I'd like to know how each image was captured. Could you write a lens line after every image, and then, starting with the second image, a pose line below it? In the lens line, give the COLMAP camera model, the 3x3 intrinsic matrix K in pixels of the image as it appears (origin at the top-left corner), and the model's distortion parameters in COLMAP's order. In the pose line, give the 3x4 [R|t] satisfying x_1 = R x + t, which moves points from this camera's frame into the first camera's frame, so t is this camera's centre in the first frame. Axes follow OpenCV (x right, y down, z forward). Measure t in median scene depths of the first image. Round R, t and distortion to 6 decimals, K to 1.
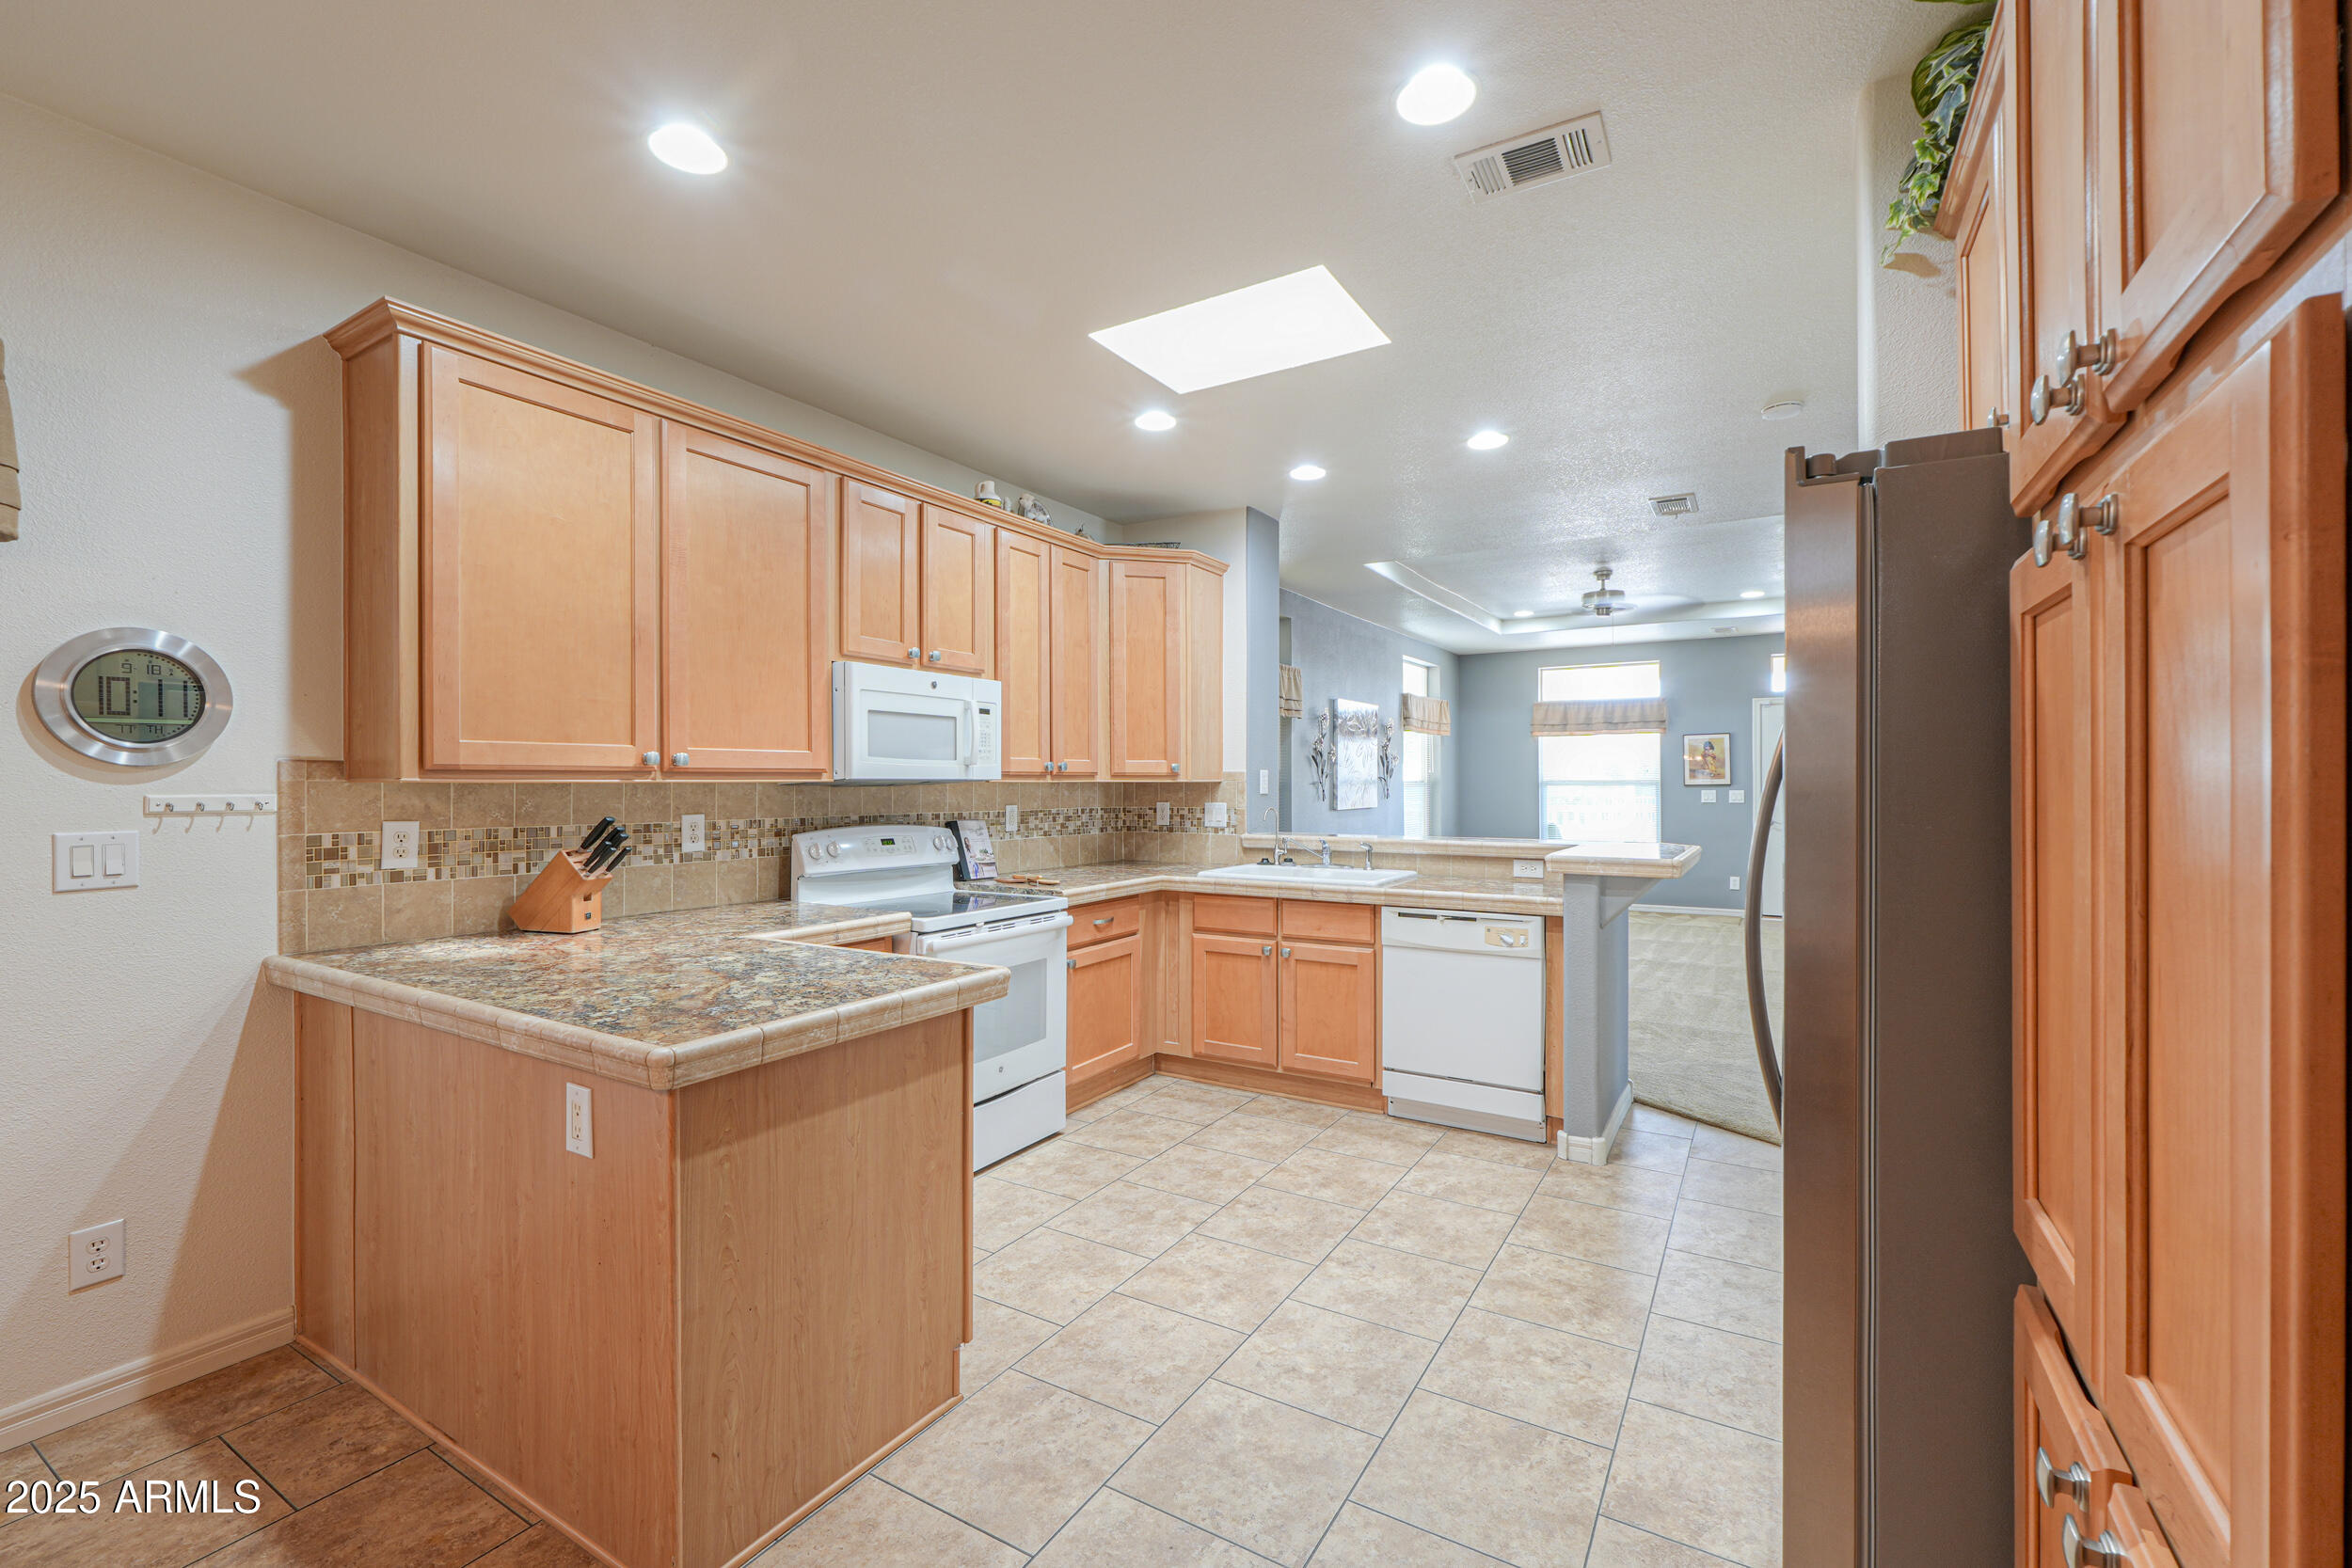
lens RADIAL K [[988.2, 0, 1159.1], [0, 988.2, 785.6], [0, 0, 1]] dist [-0.001208, 0.001380]
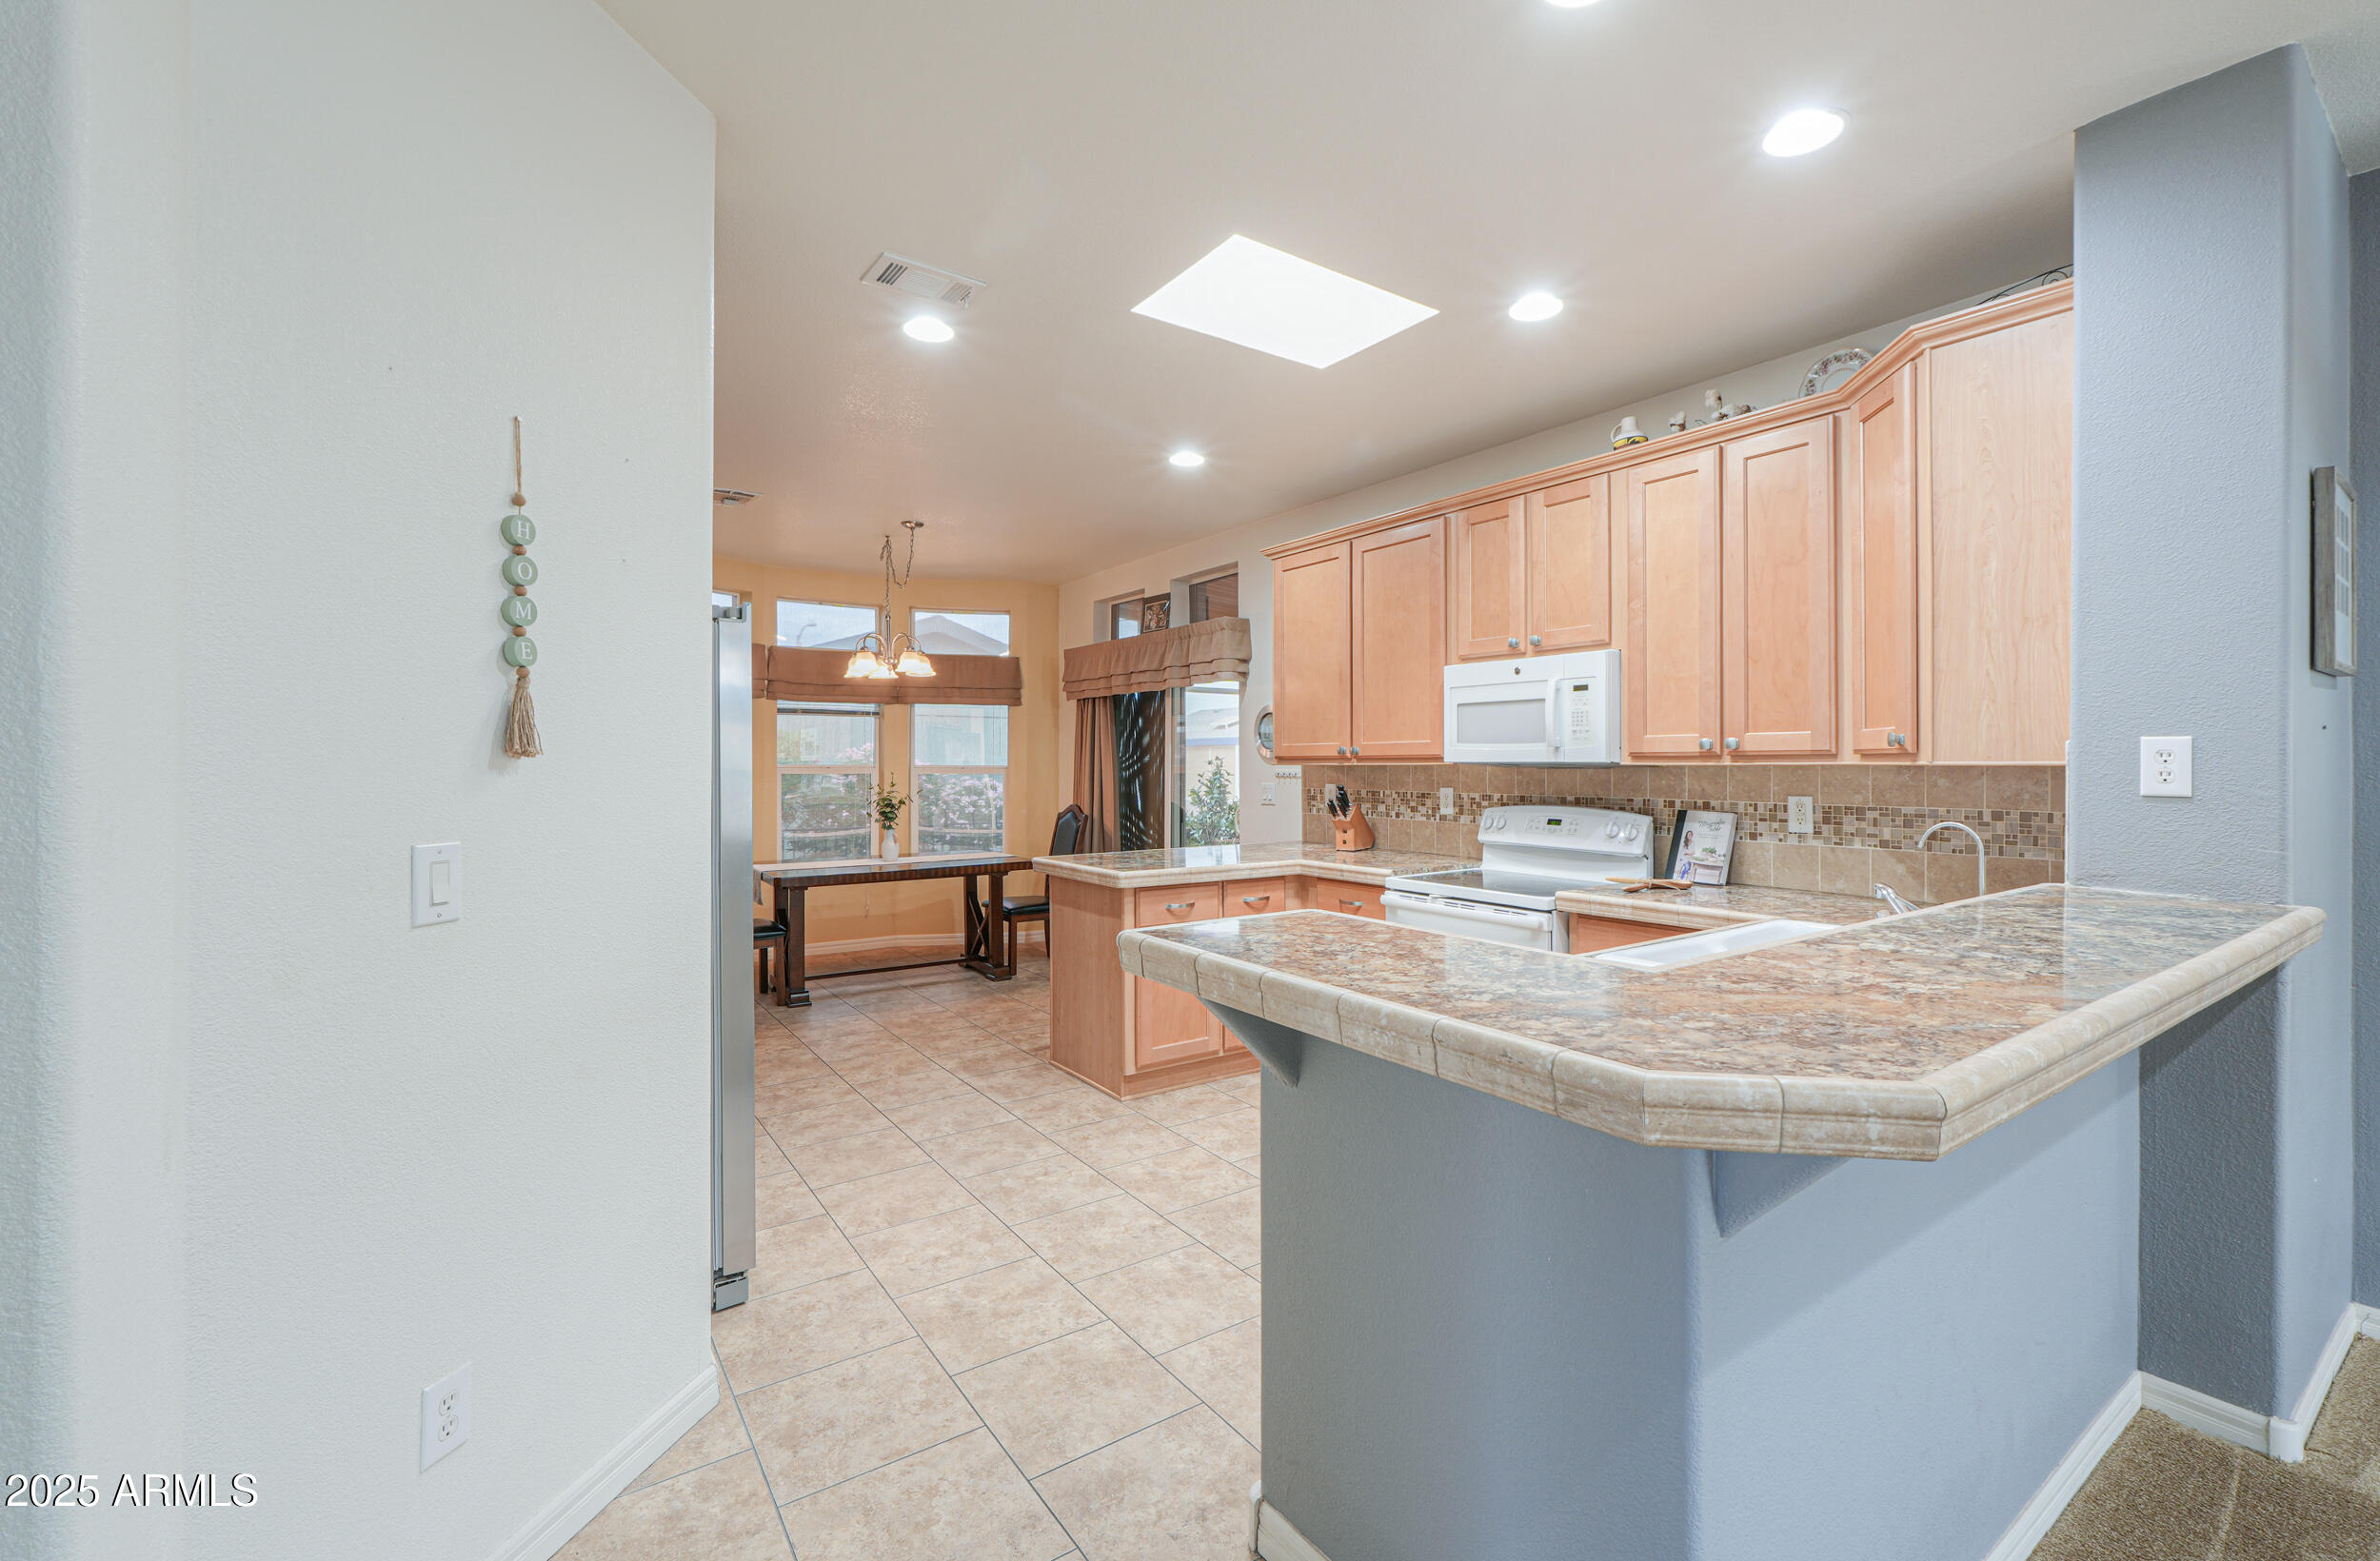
lens RADIAL K [[999.9, 0, 1222.3], [0, 999.9, 768.6], [0, 0, 1]] dist [-0.001208, 0.001380]
pose [[-0.370123, 0.010271, -0.928926, 0.913389], [0.002377, 0.999946, 0.010110, -0.012002], [0.928980, 0.001533, -0.370127, 1.166458]]
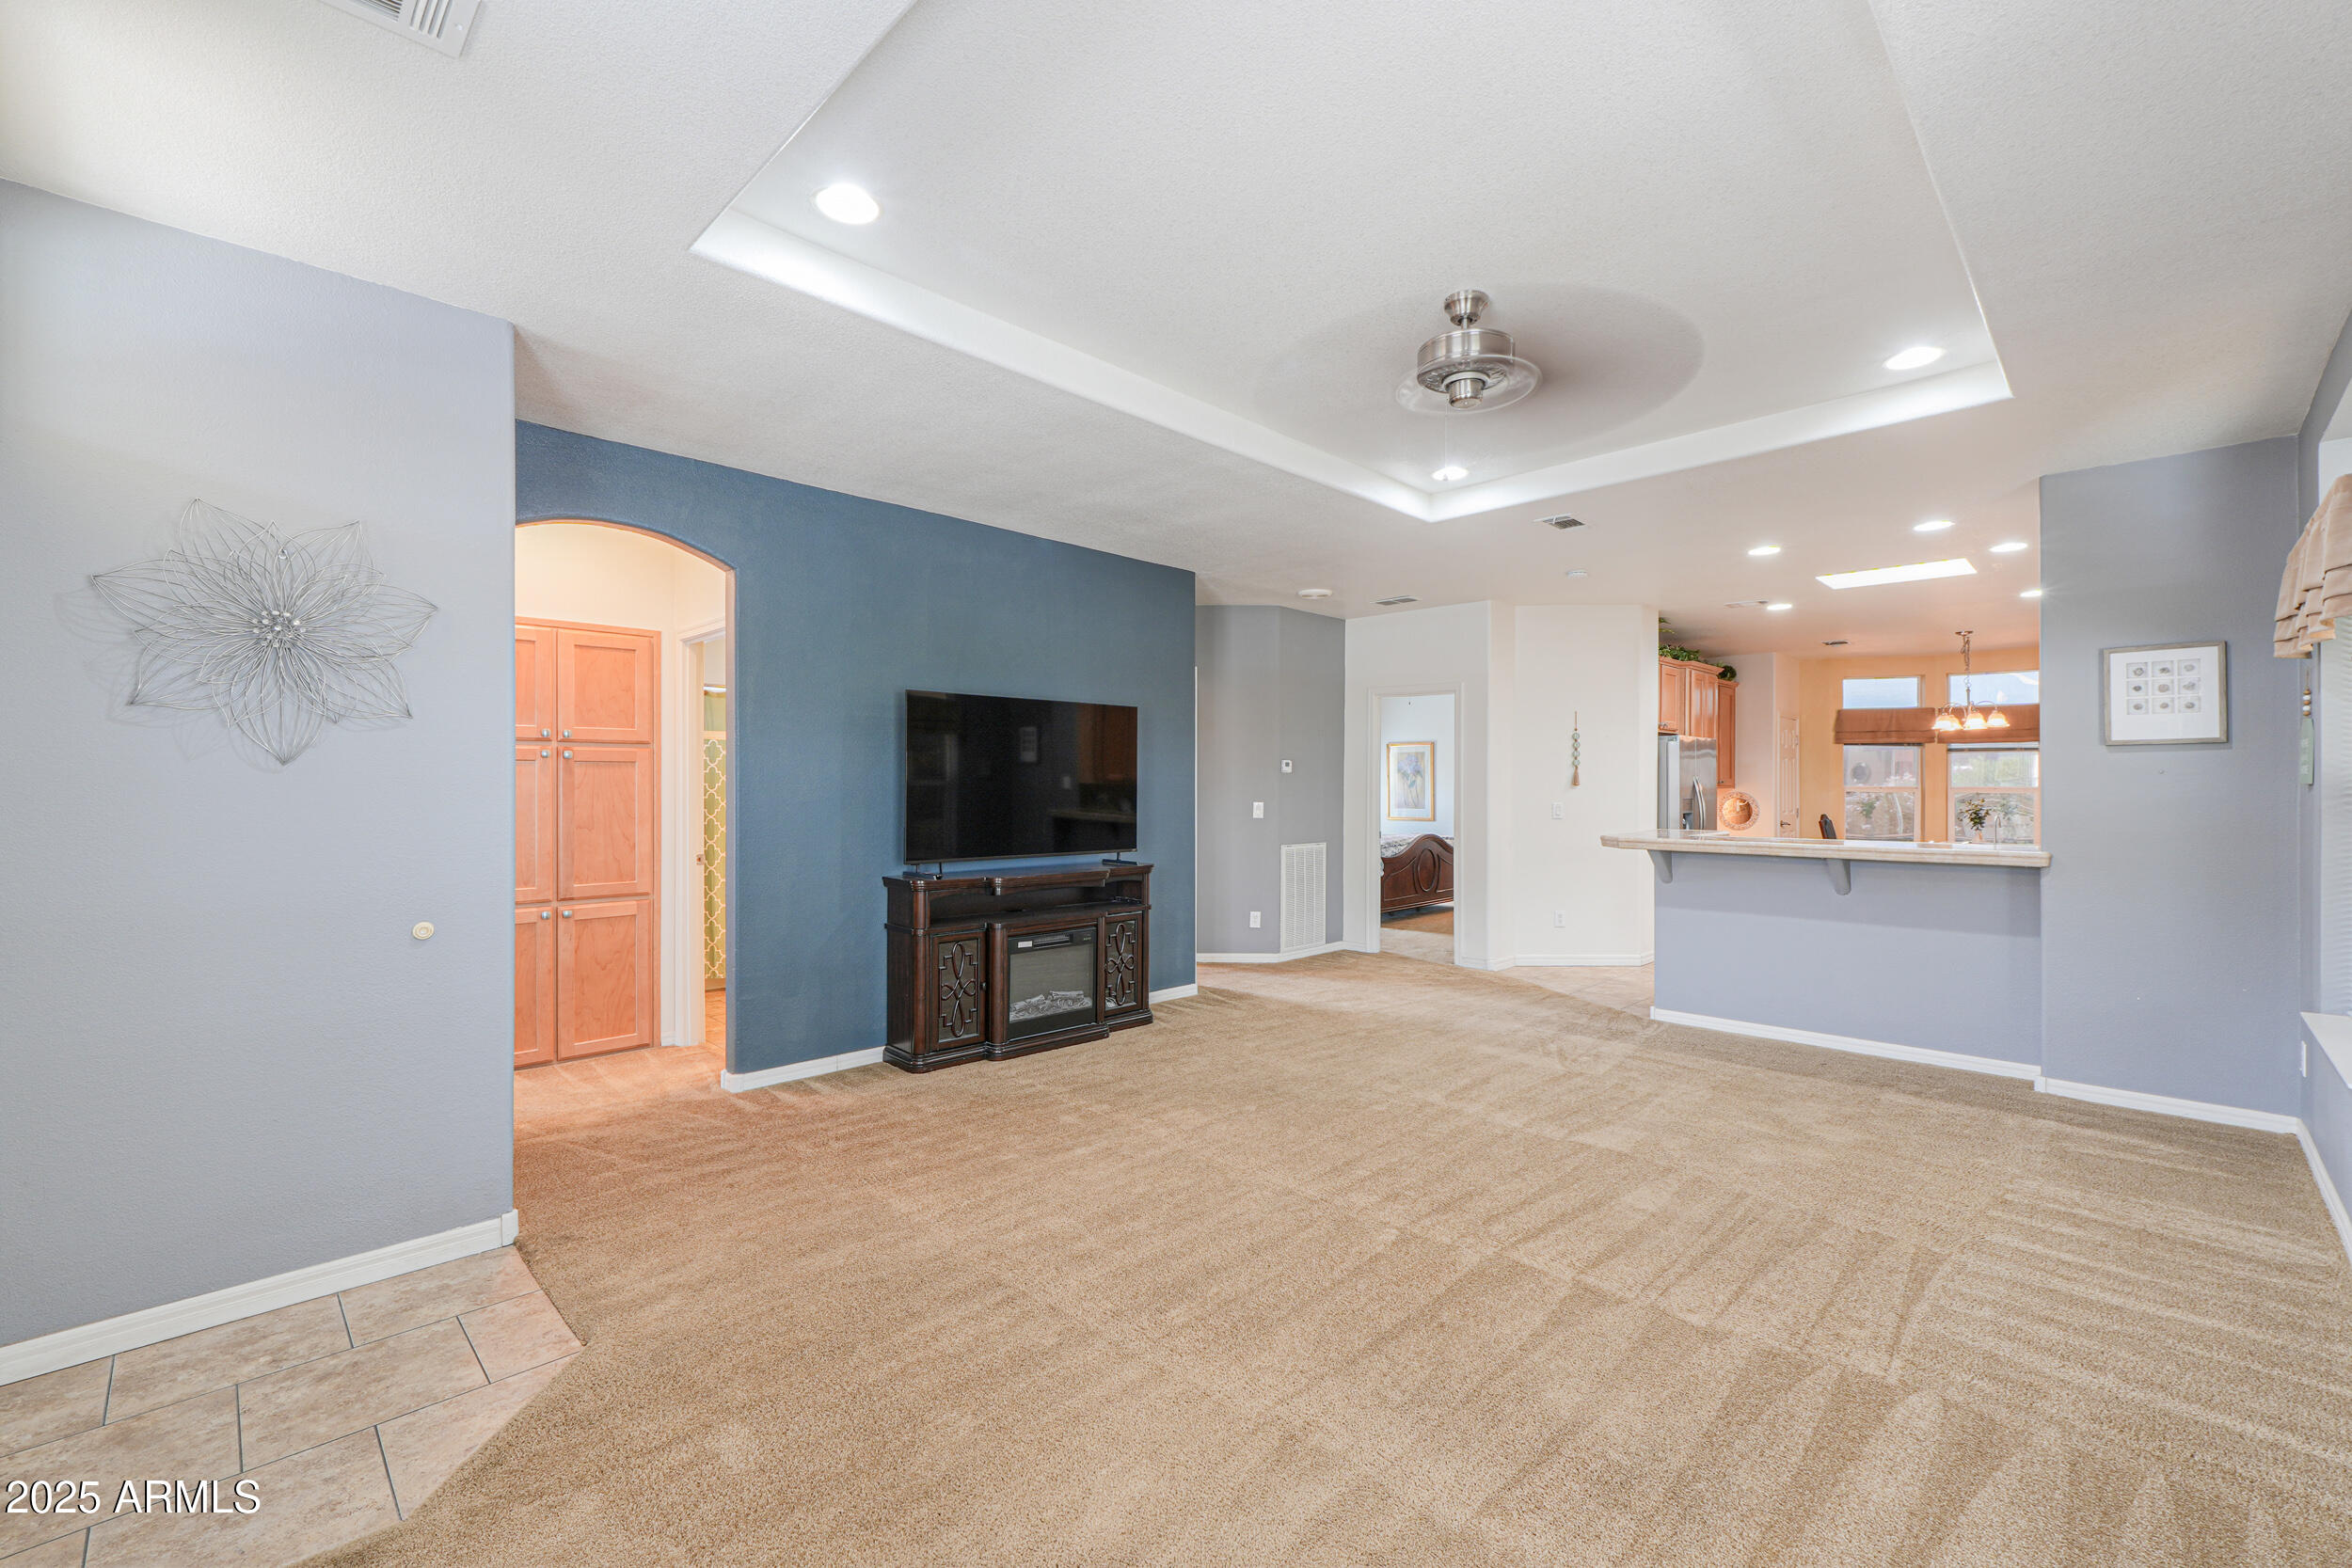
lens RADIAL K [[988.2, 0, 1181.7], [0, 988.2, 774.3], [0, 0, 1]] dist [-0.001208, 0.001380]
pose [[-0.978016, 0.002132, 0.208519, 0.969397], [0.000850, 0.999980, -0.006239, -0.023260], [-0.208528, -0.005924, -0.977998, 2.948681]]
